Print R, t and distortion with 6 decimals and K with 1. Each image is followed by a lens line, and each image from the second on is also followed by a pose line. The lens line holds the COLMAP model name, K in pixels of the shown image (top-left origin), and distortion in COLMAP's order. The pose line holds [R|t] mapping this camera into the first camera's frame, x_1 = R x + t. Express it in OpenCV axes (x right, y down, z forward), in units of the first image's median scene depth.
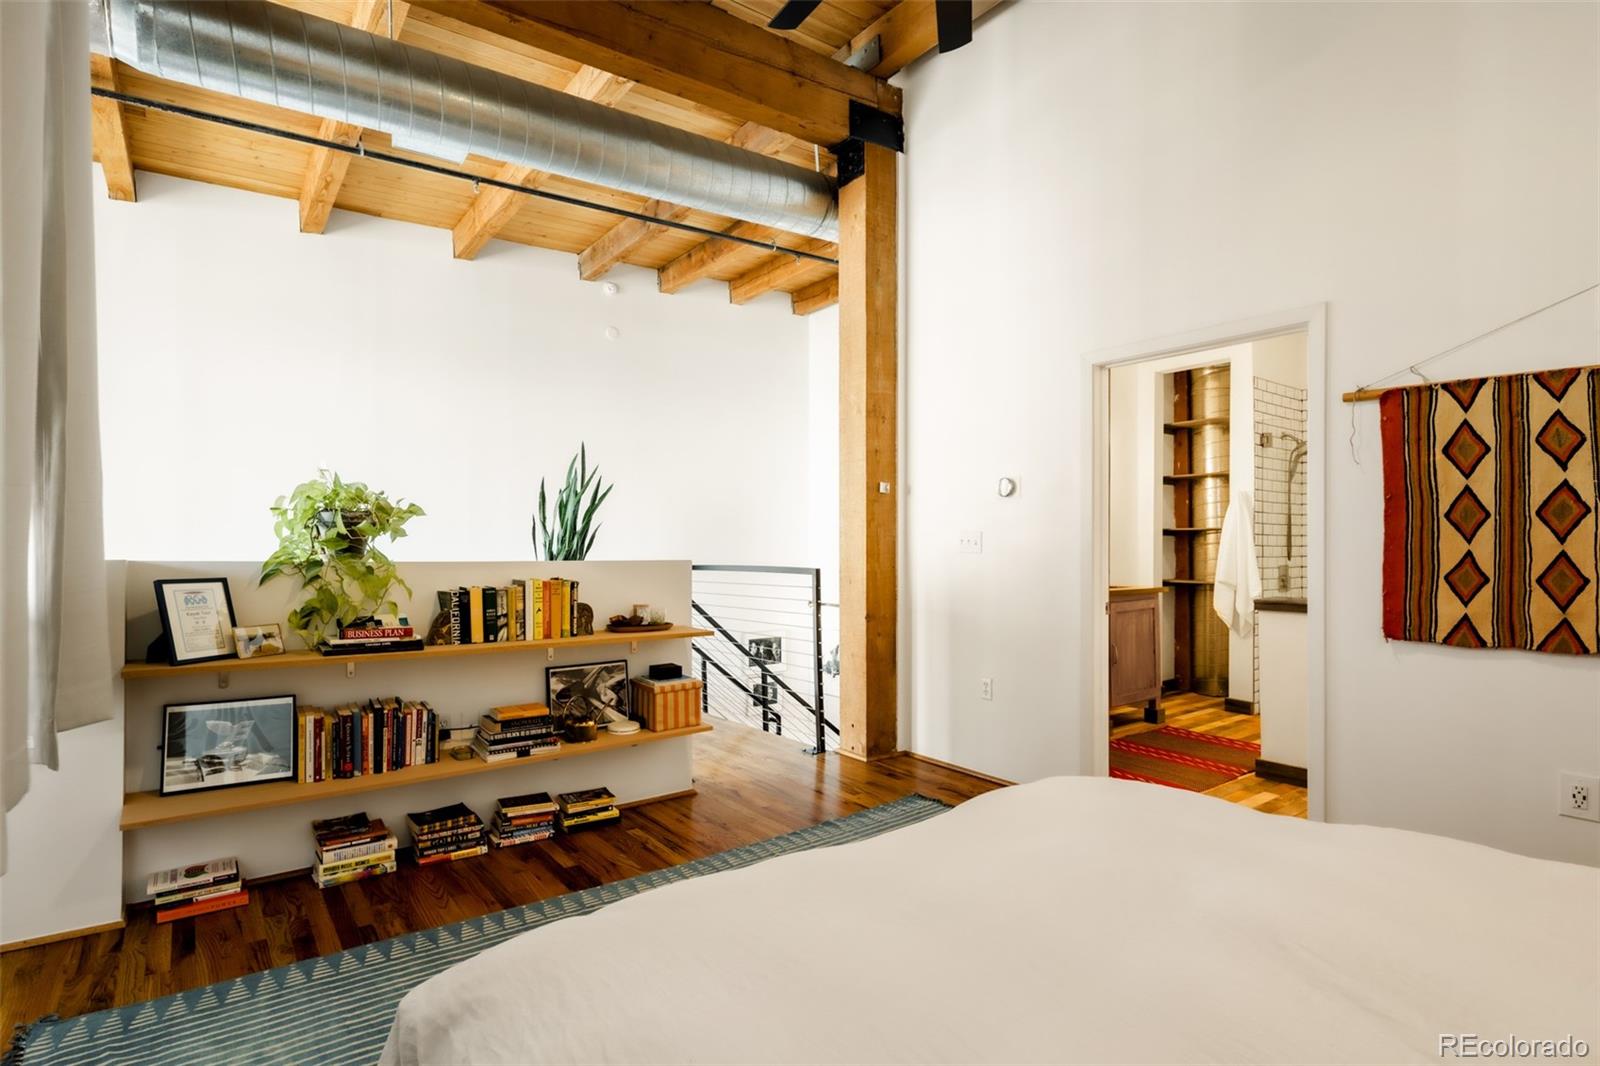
lens RADIAL K [[783.5, 0, 784.1], [0, 783.5, 539.2], [0, 0, 1]] dist [0.000024, -0.000815]
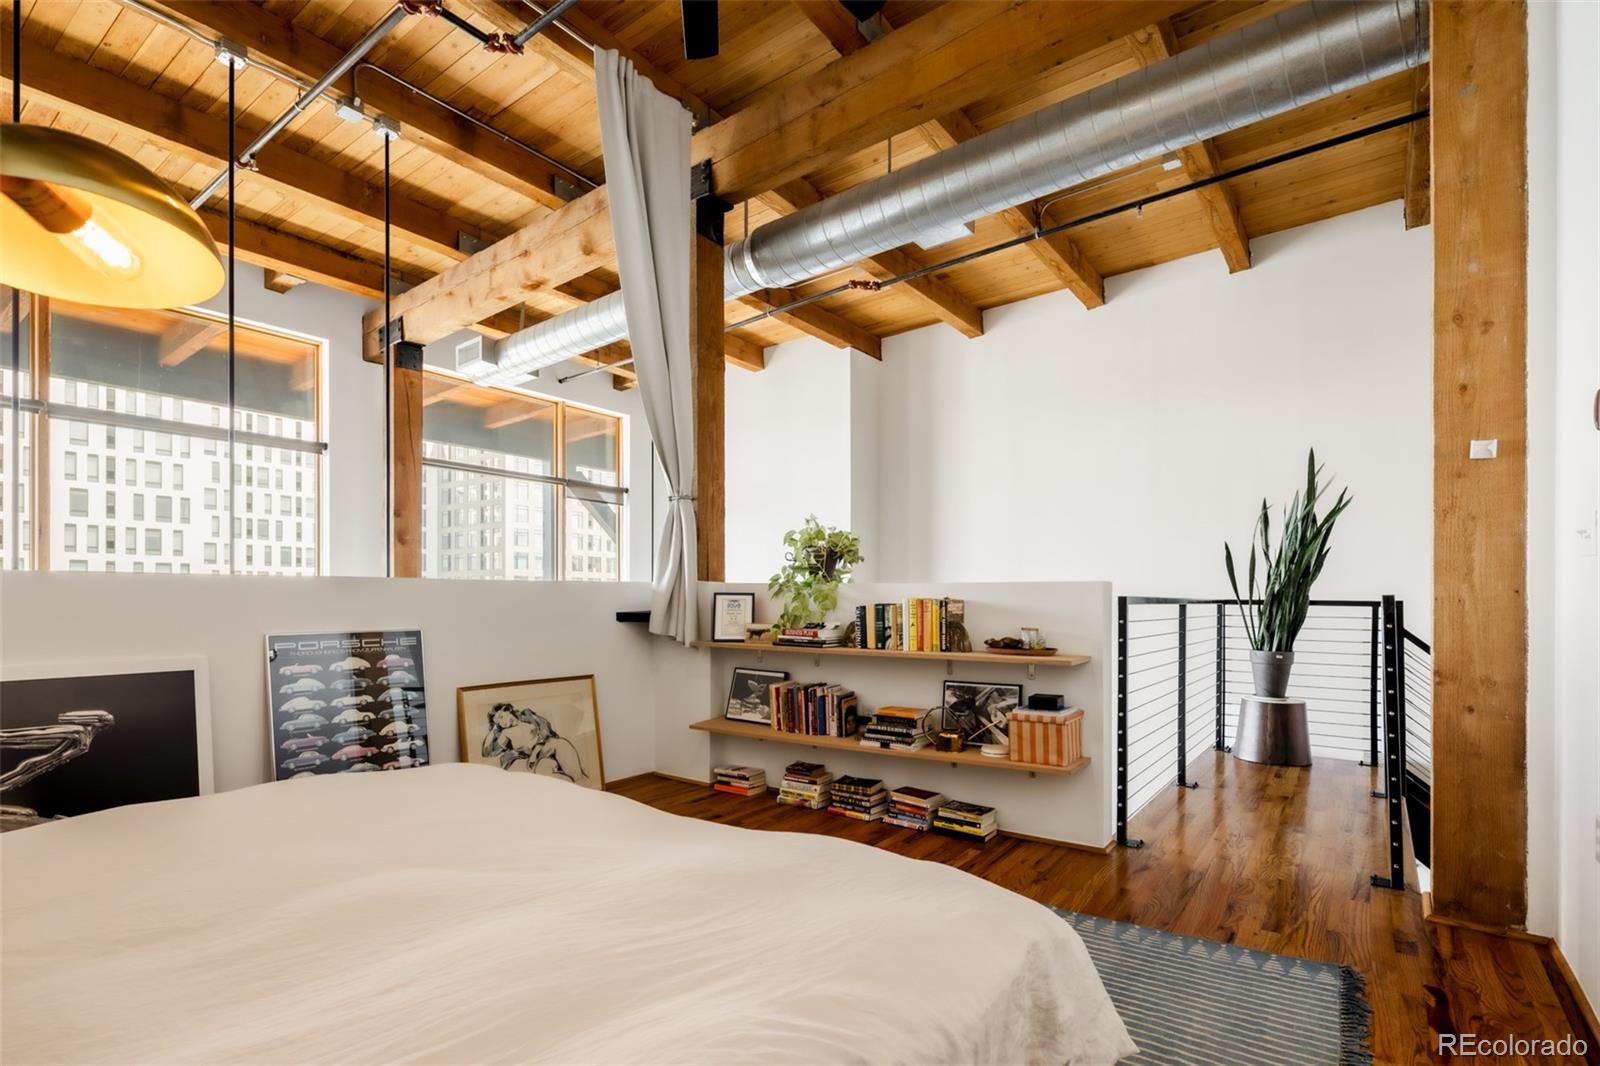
lens RADIAL K [[783.5, 0, 786.2], [0, 783.5, 592.3], [0, 0, 1]] dist [0.000024, -0.000815]
pose [[0.293342, -0.008960, -0.955965, 0.697503], [0.009099, 0.999937, -0.006580, 0.048483], [0.955964, -0.006768, 0.293406, 0.485808]]
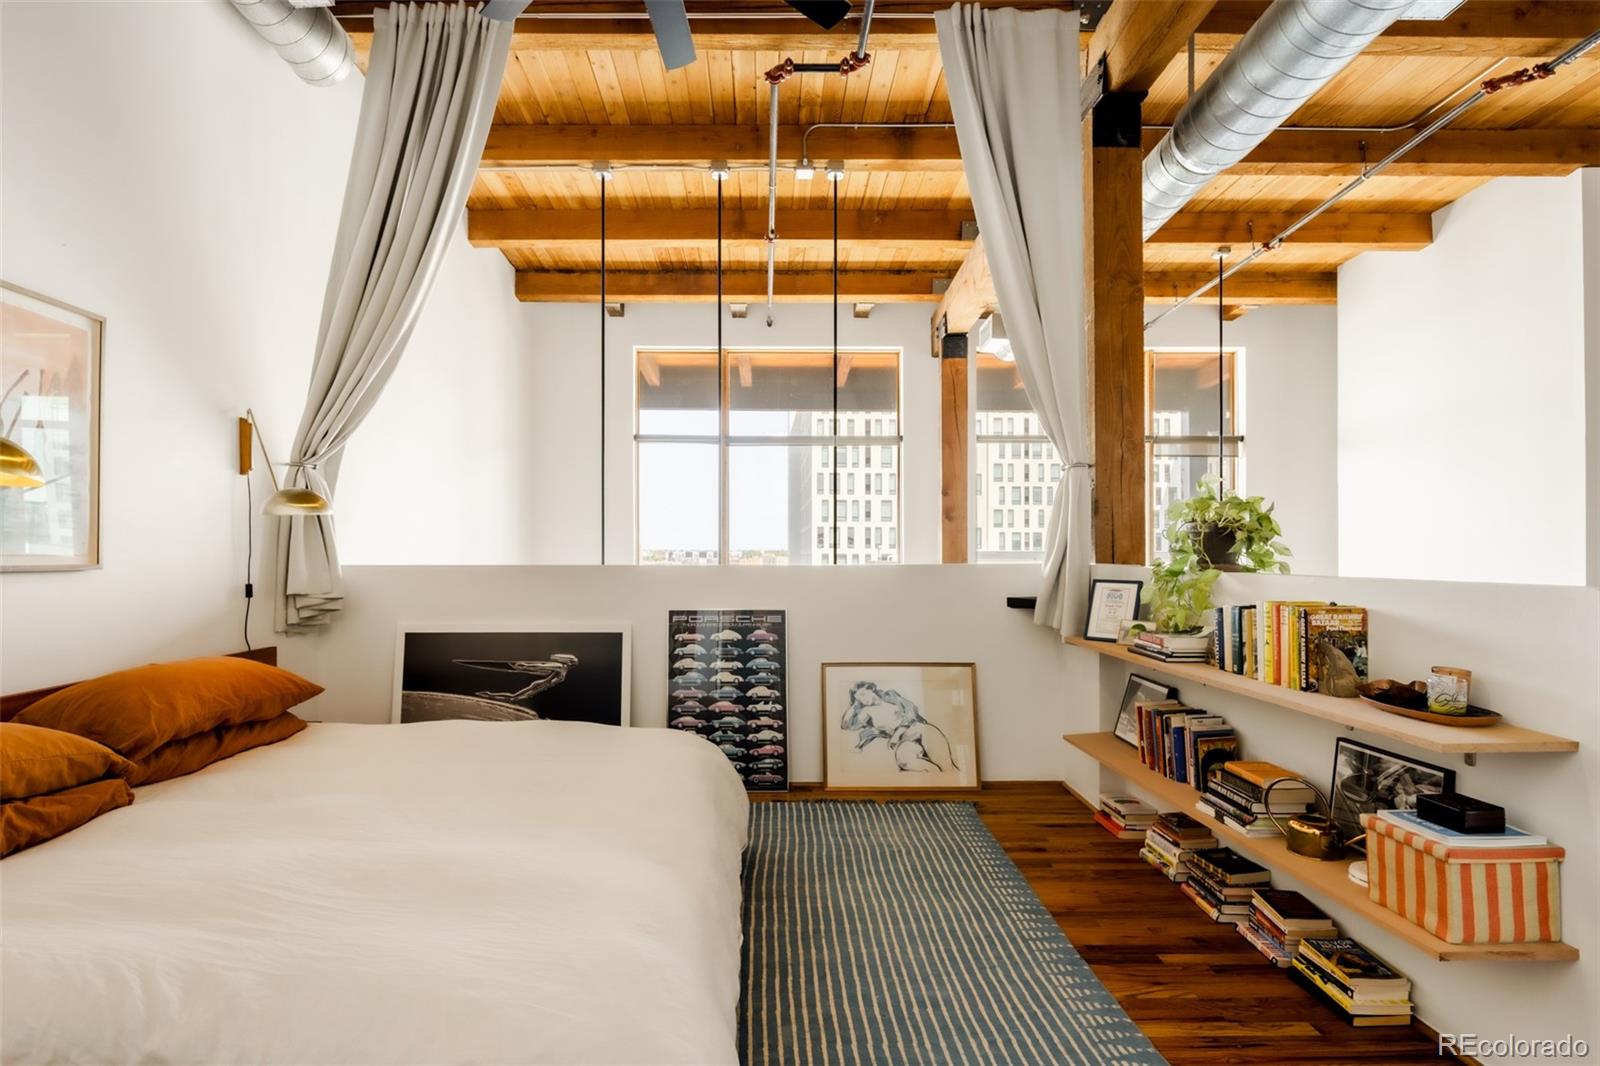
lens RADIAL K [[783.5, 0, 764.1], [0, 783.5, 547.0], [0, 0, 1]] dist [0.000024, -0.000815]
pose [[-0.589400, -0.011236, -0.807764, 0.547437], [0.006147, 0.999812, -0.018393, 0.011212], [0.807818, -0.015806, -0.589220, 1.031926]]
